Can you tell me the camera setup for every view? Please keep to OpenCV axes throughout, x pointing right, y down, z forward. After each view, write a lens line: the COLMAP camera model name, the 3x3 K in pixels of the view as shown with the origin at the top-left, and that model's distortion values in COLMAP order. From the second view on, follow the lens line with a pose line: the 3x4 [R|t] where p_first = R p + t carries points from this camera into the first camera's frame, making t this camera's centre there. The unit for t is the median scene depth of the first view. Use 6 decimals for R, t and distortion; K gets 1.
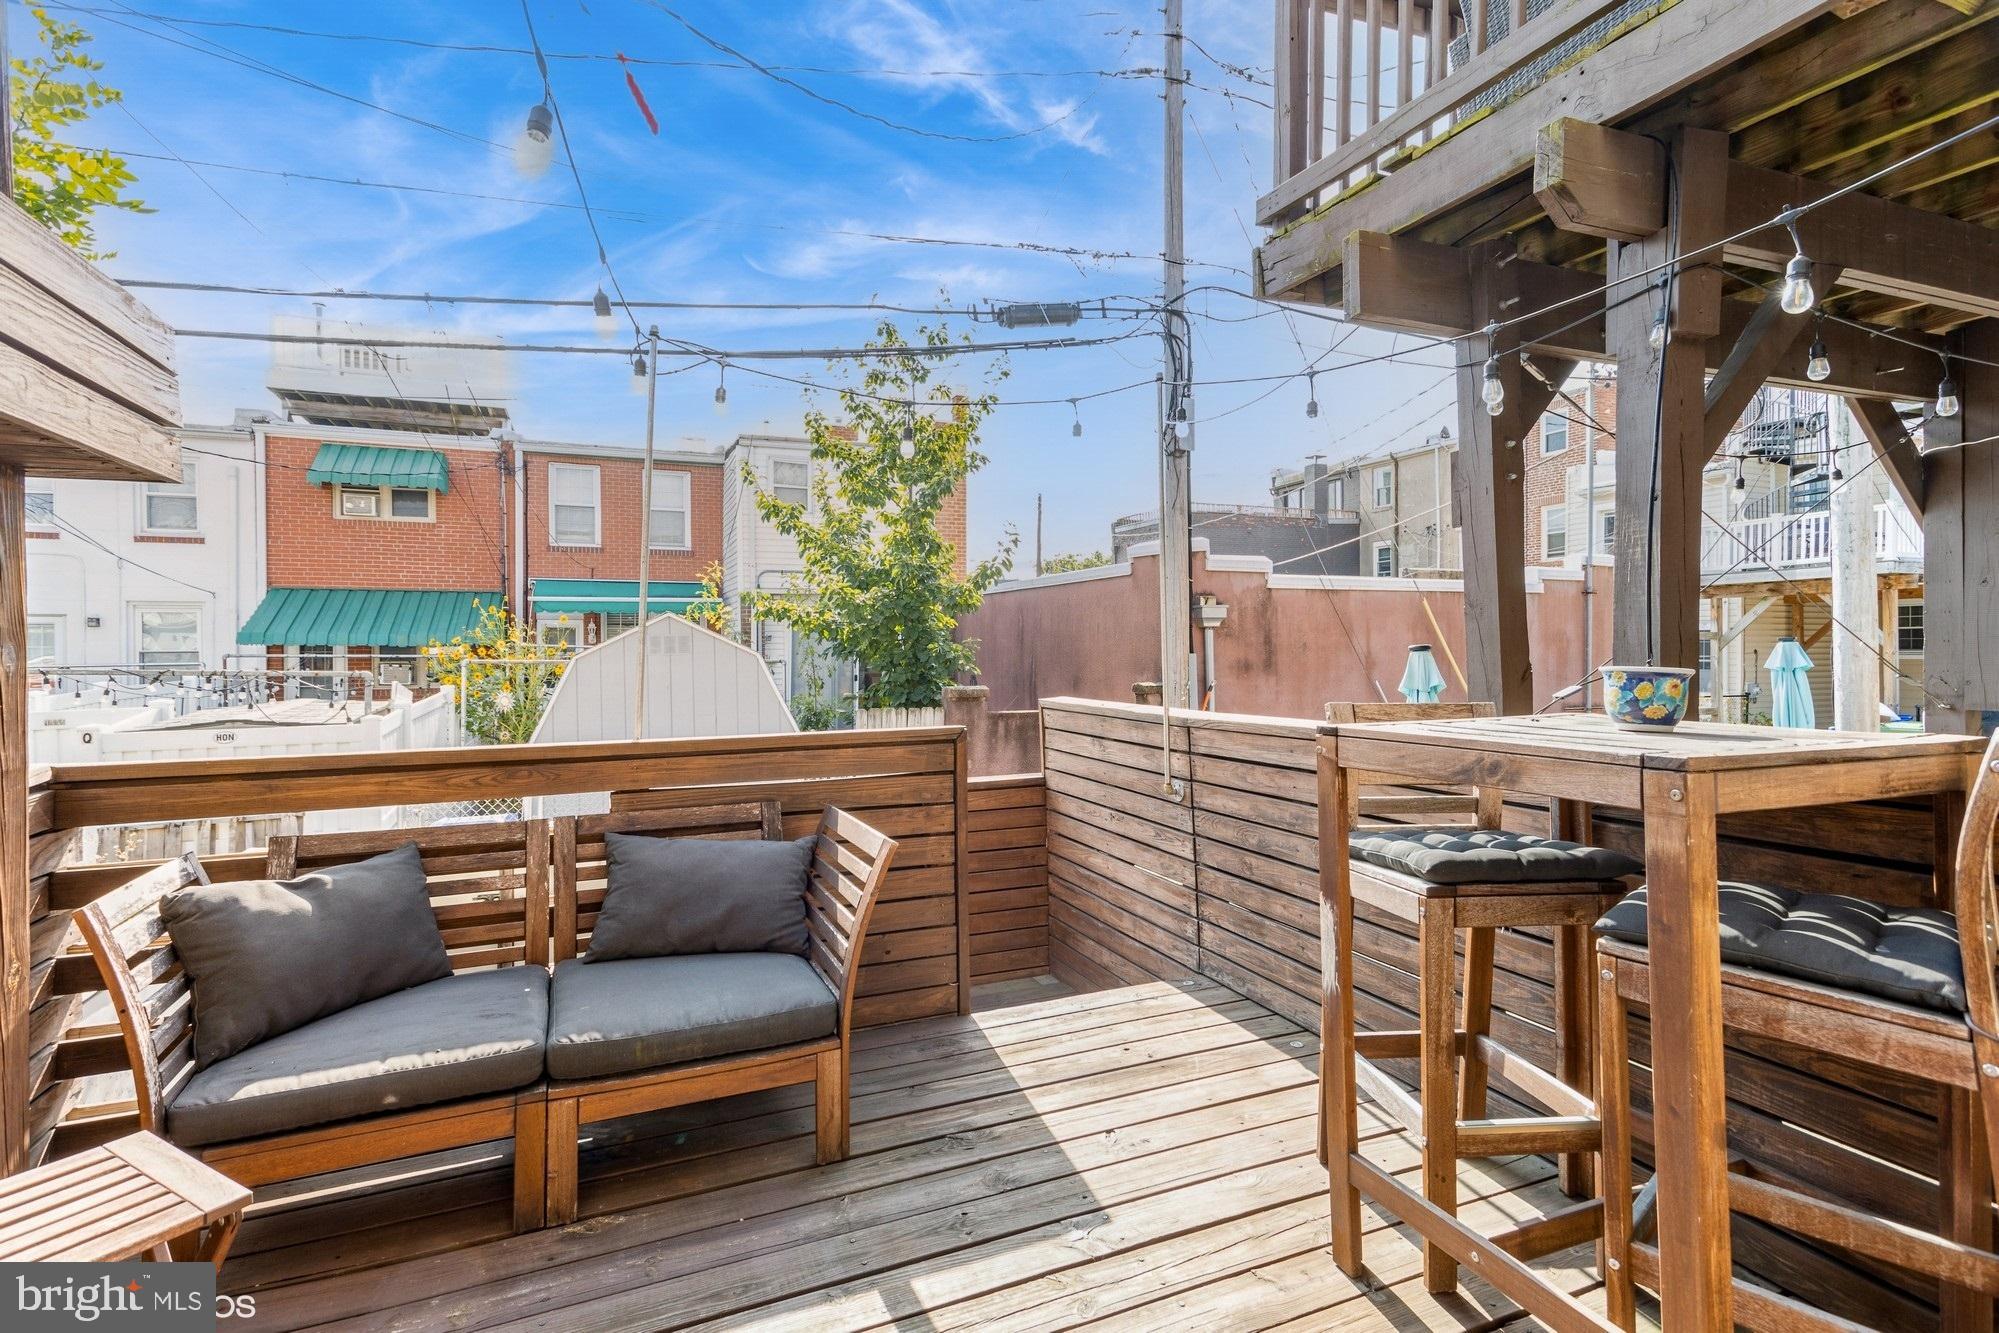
lens RADIAL K [[967.5, 0, 995.9], [0, 967.5, 641.5], [0, 0, 1]] dist [0.033987, -0.008423]
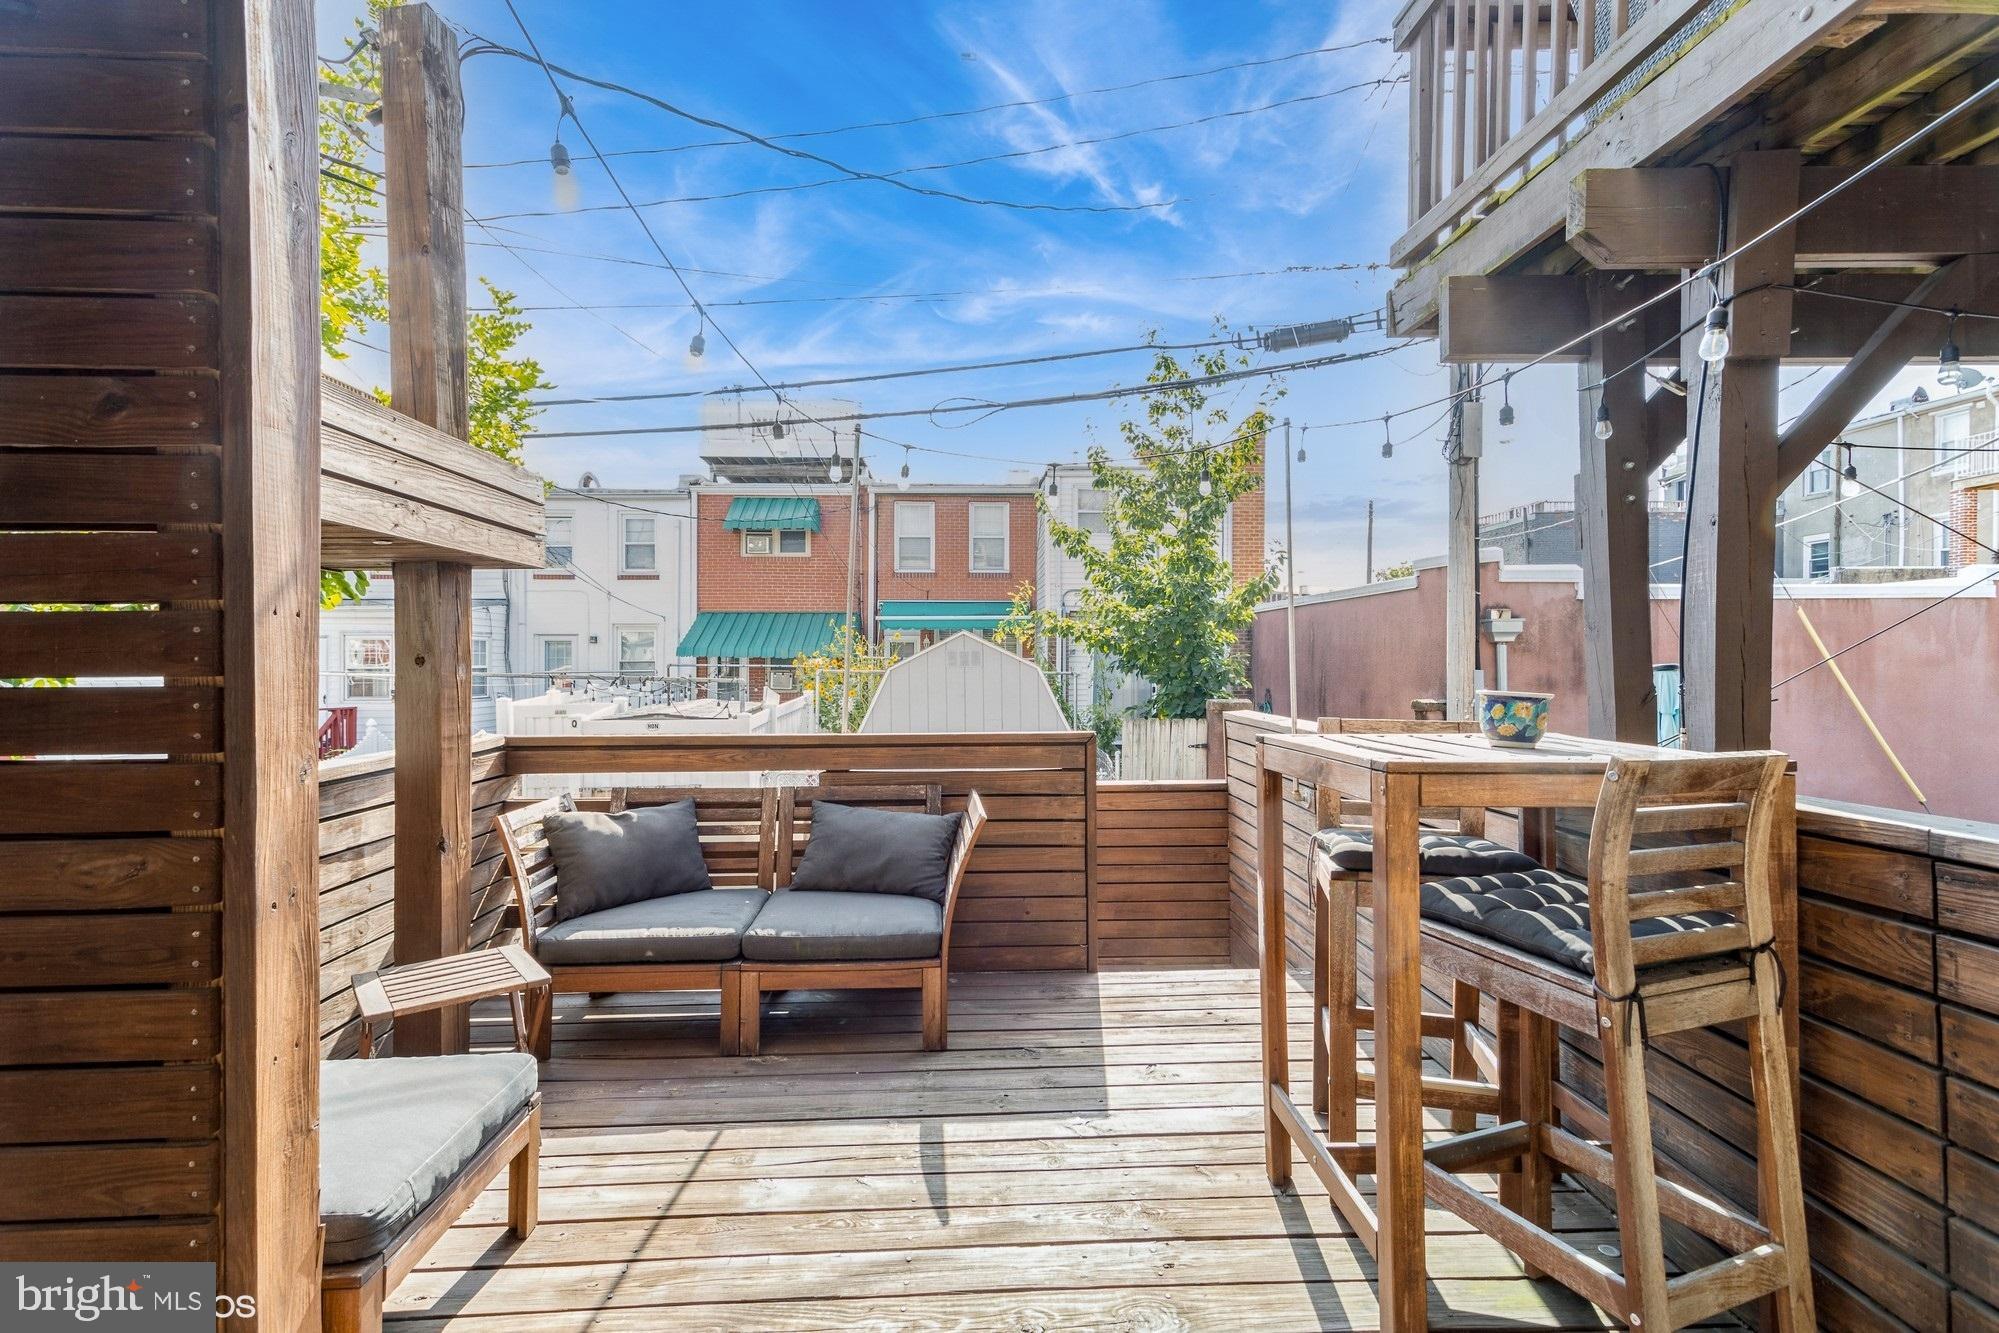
lens RADIAL K [[950.4, 0, 993.9], [0, 950.4, 648.4], [0, 0, 1]] dist [0.022268, 0.000010]
pose [[0.936598, 0.000328, -0.350407, 0.181541], [-0.002147, 0.999986, -0.004803, -0.006533], [0.350400, 0.005251, 0.936585, -0.099254]]
